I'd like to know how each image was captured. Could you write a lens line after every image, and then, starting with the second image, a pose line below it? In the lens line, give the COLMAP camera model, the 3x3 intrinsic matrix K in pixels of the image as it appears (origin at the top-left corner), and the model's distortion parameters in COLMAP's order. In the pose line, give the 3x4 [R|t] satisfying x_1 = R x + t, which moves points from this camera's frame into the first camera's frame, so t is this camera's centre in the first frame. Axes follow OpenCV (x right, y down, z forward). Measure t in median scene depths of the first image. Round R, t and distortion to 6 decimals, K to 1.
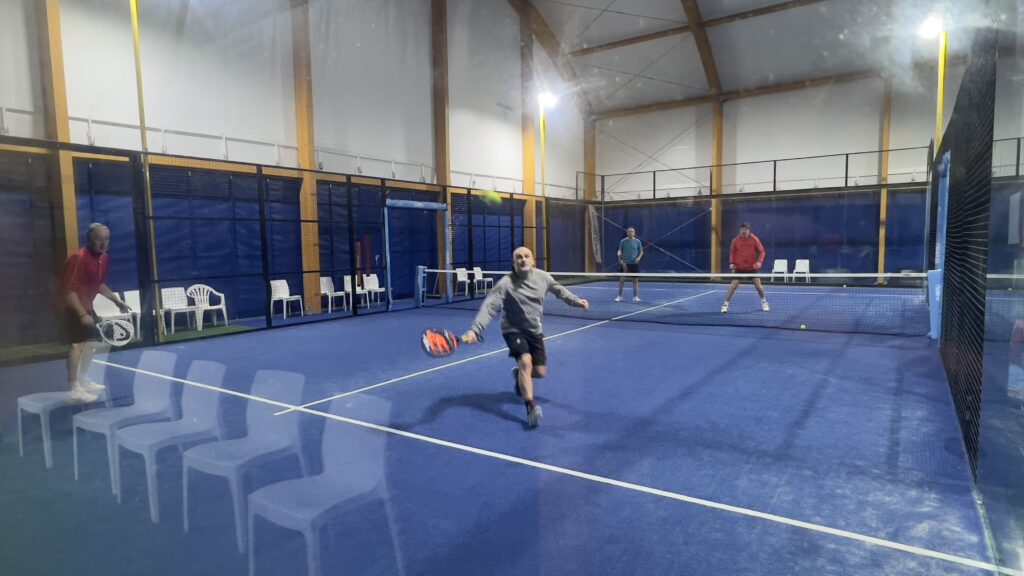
lens RADIAL K [[585.2, 0, 517.3], [0, 585.2, 290.8], [0, 0, 1]] dist [-0.006969, 0.000821]
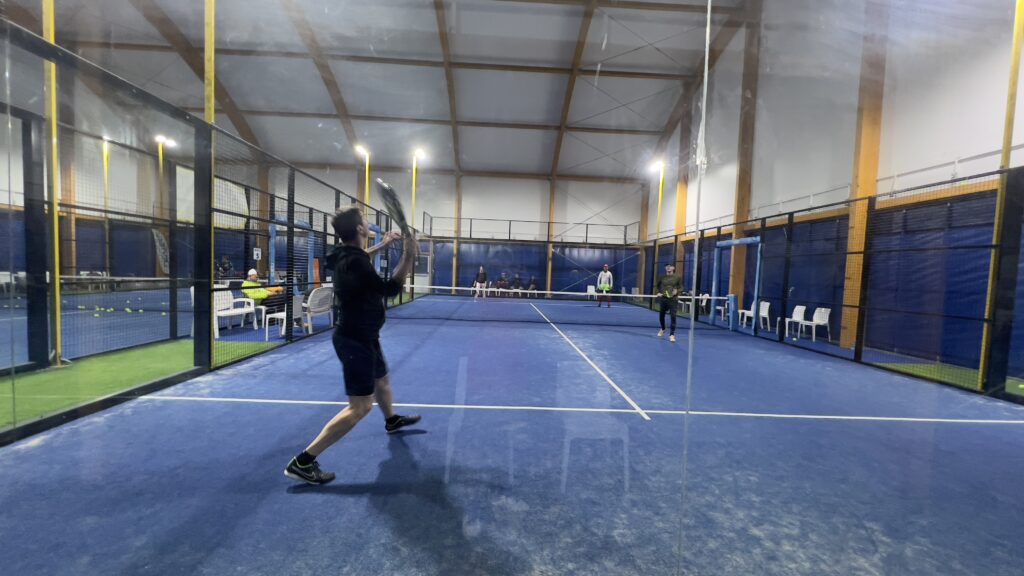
lens RADIAL K [[394.1, 0, 513.2], [0, 394.1, 291.3], [0, 0, 1]] dist [0.001581, 0.000129]
pose [[0.803148, 0.020259, 0.595435, -0.351119], [-0.009303, 0.999726, -0.021467, -0.010014], [-0.595706, 0.011702, 0.803117, 0.237329]]
